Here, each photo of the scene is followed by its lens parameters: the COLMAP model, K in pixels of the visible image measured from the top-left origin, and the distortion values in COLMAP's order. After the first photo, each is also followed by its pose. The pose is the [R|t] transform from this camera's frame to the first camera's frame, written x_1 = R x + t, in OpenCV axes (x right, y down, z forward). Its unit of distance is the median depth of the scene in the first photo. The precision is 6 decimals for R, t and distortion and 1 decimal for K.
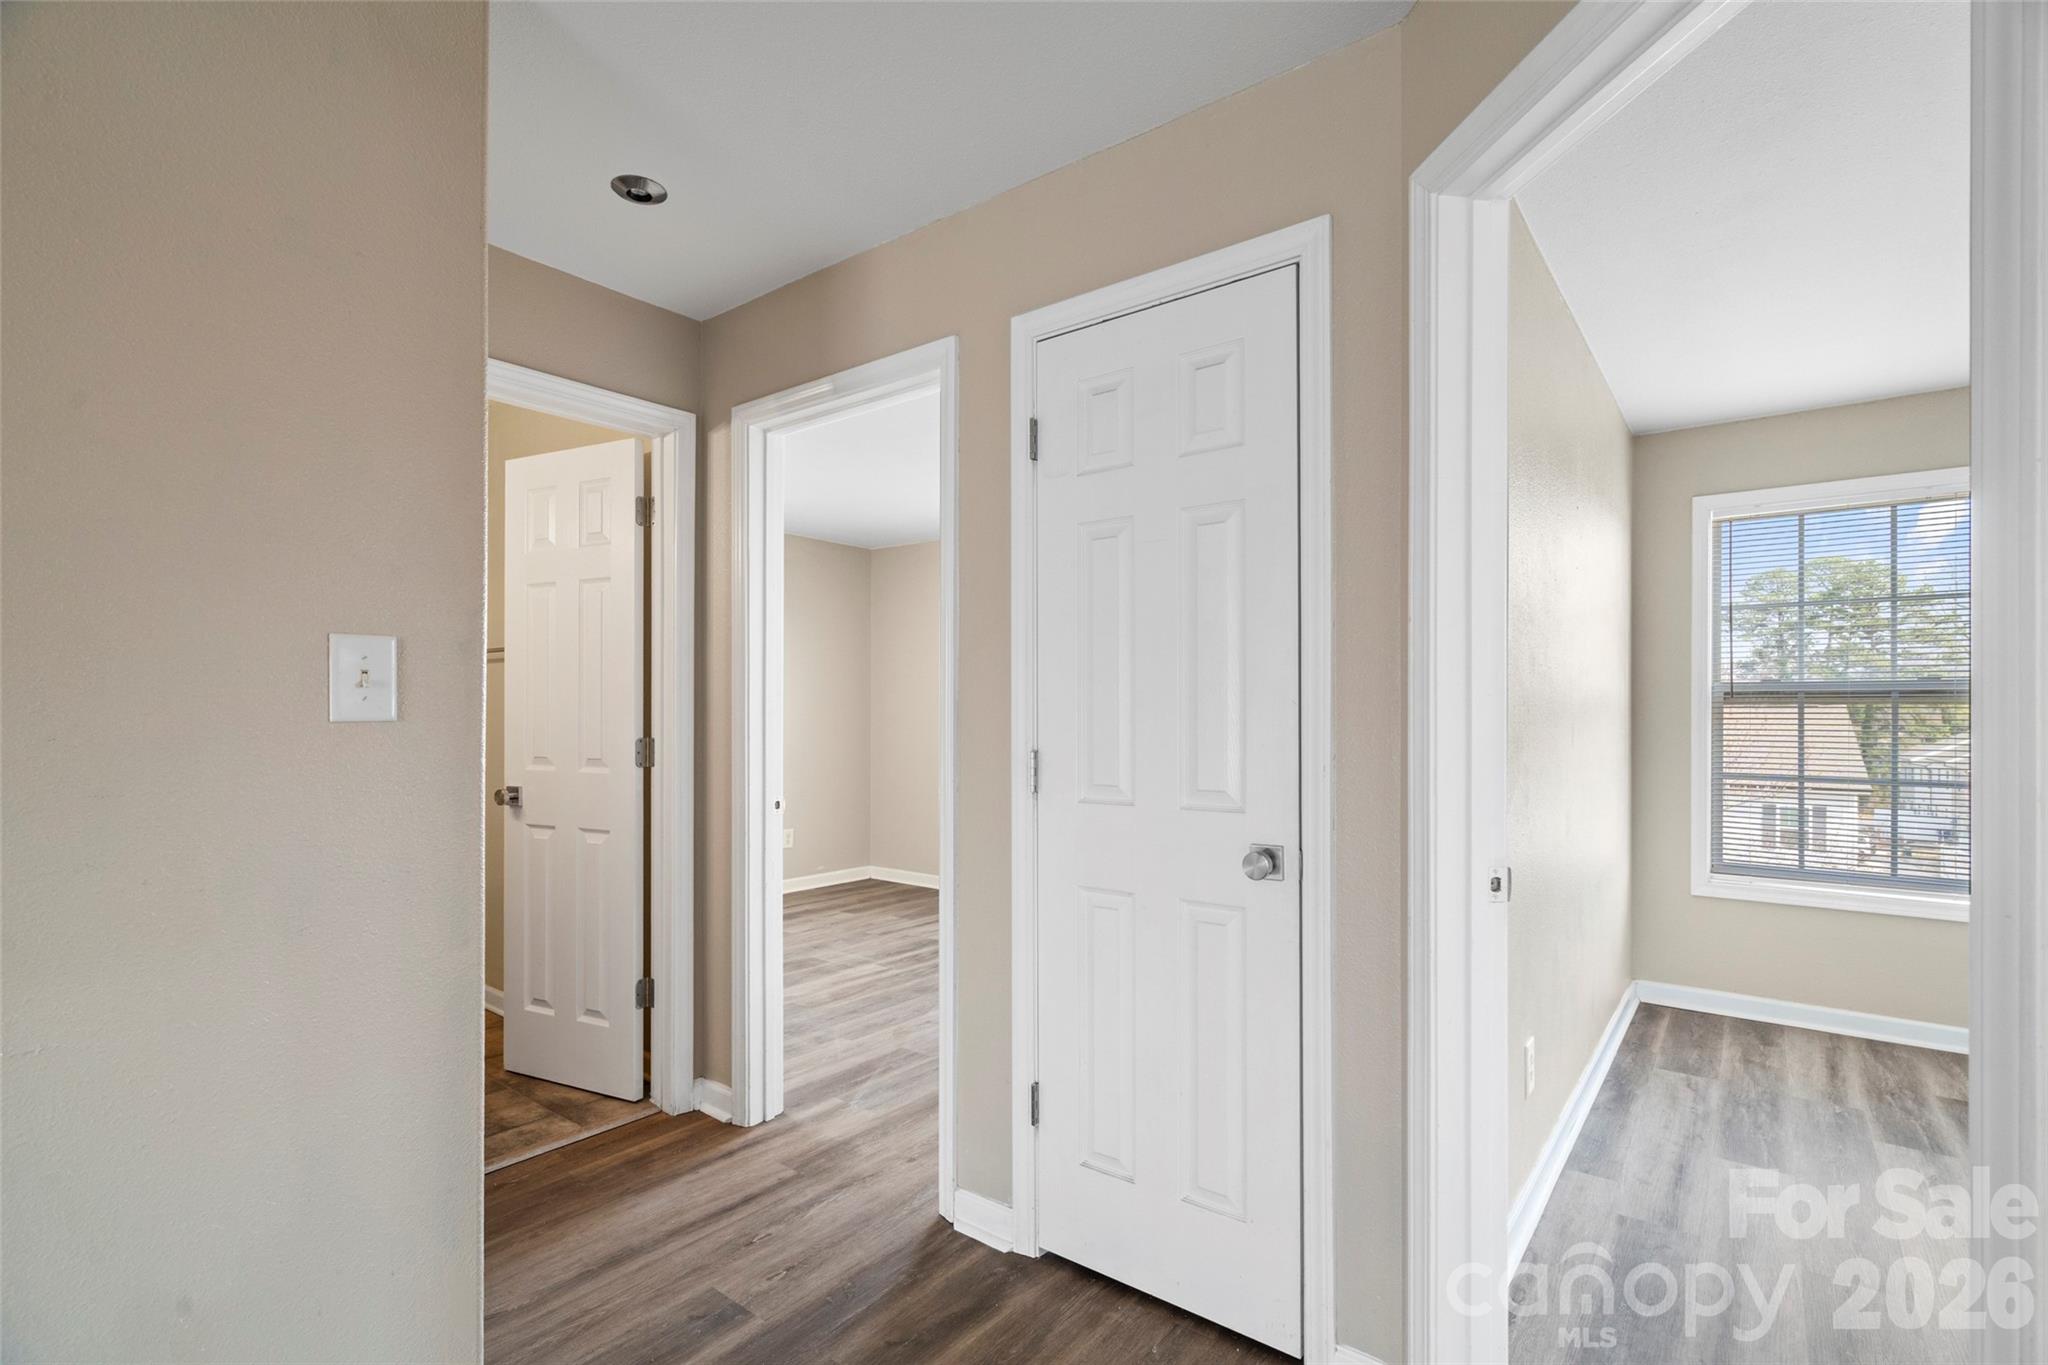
lens RADIAL K [[966.5, 0, 1017.1], [0, 966.5, 699.4], [0, 0, 1]] dist [-0.004249, -0.001064]
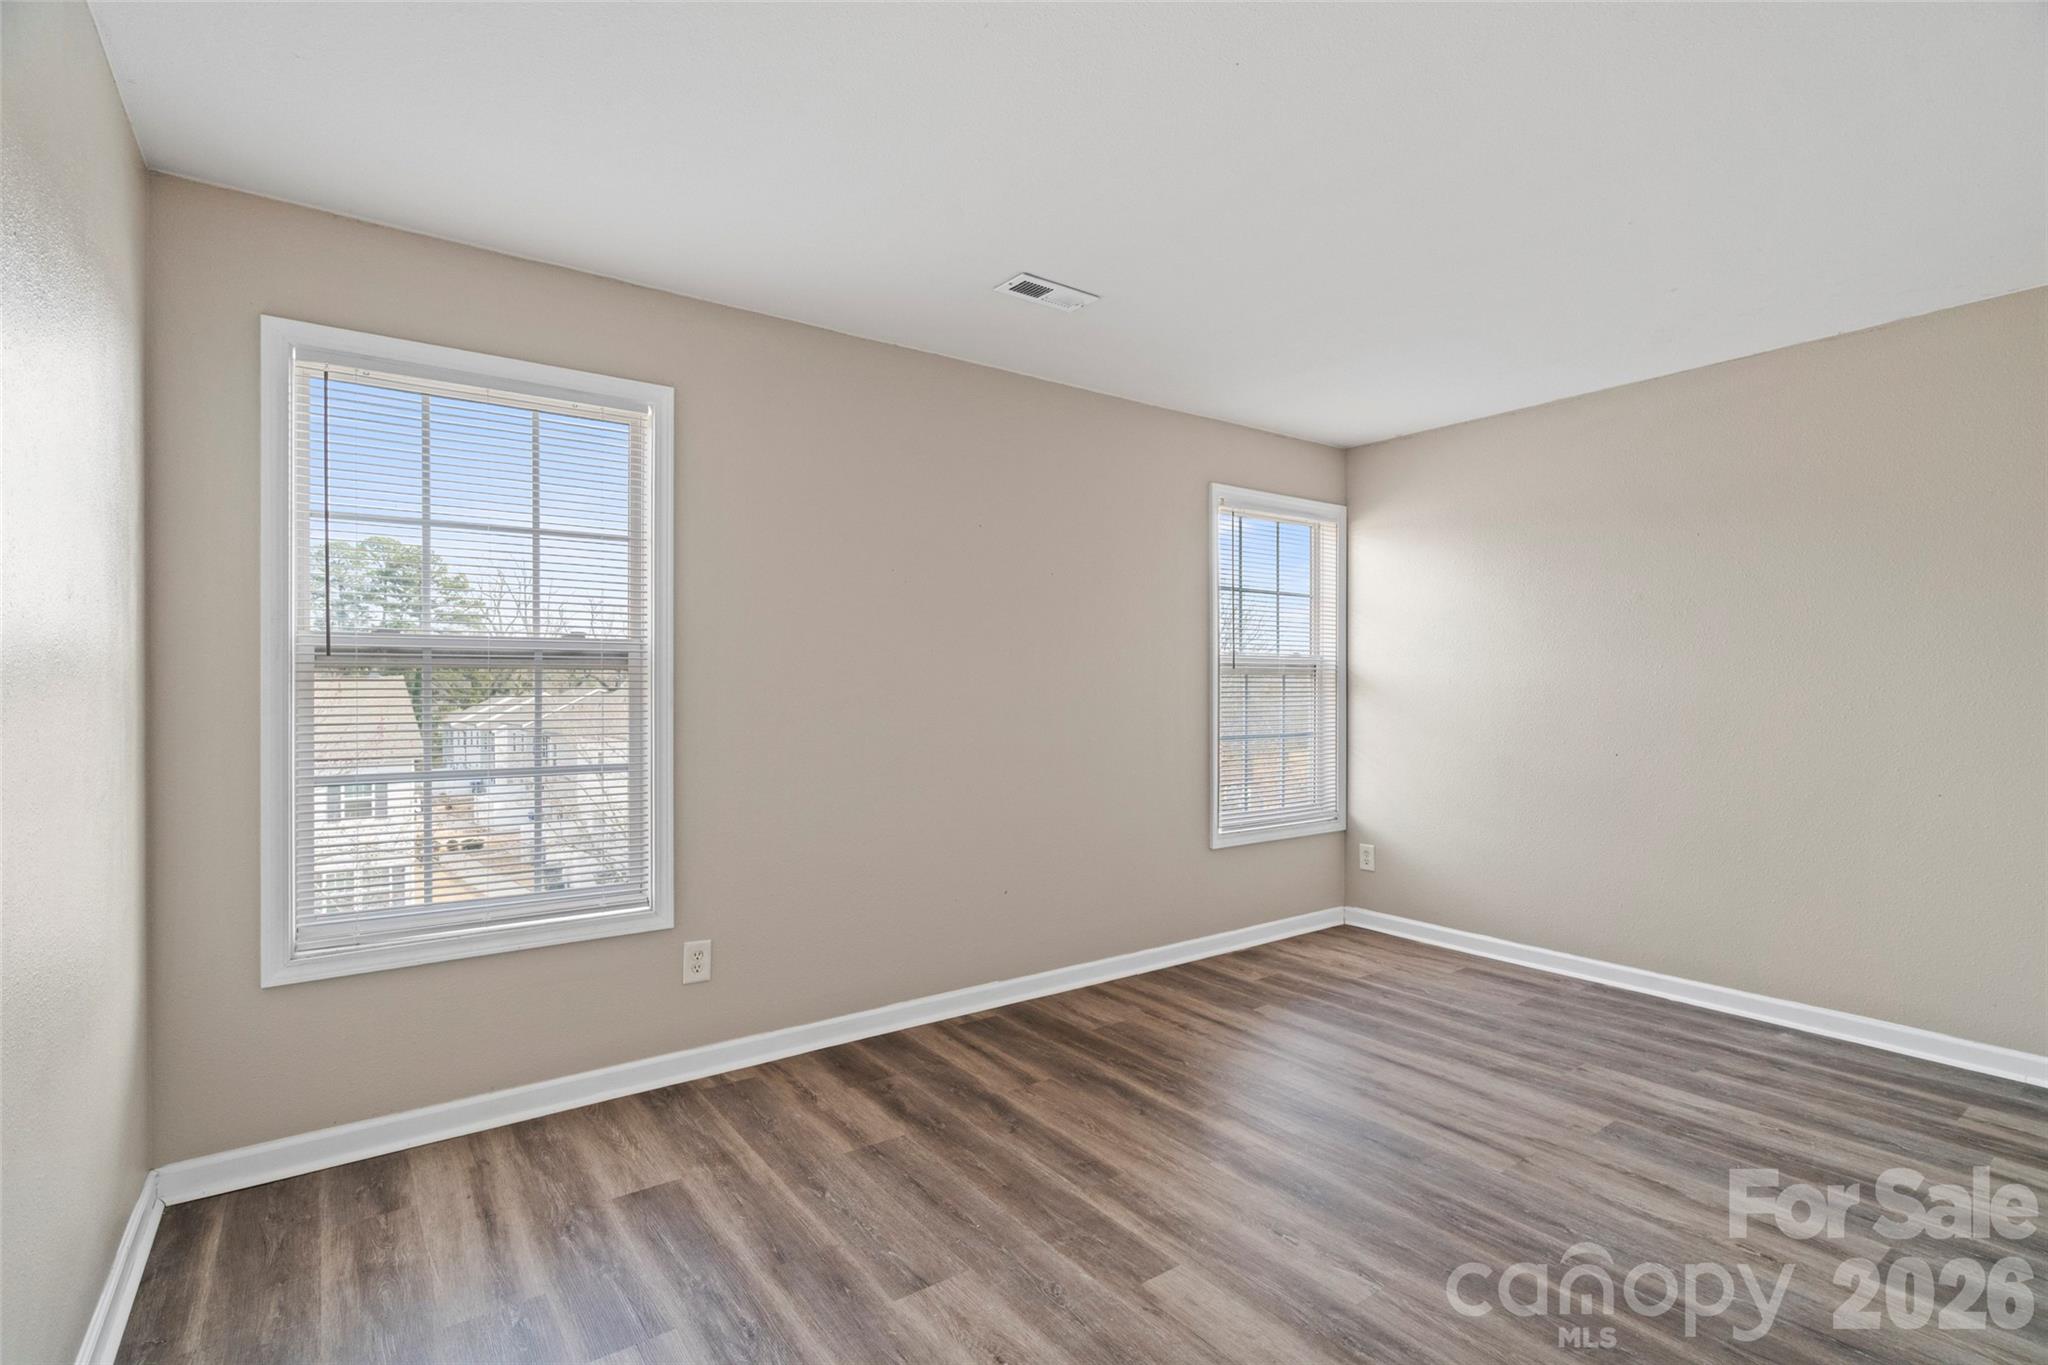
lens RADIAL K [[966.5, 0, 1020.9], [0, 966.5, 680.3], [0, 0, 1]] dist [-0.004249, -0.001064]
pose [[0.281989, -0.002138, 0.959415, 0.288070], [-0.008408, 0.999954, 0.004699, 0.007873], [-0.959381, -0.009392, 0.281958, 0.423324]]
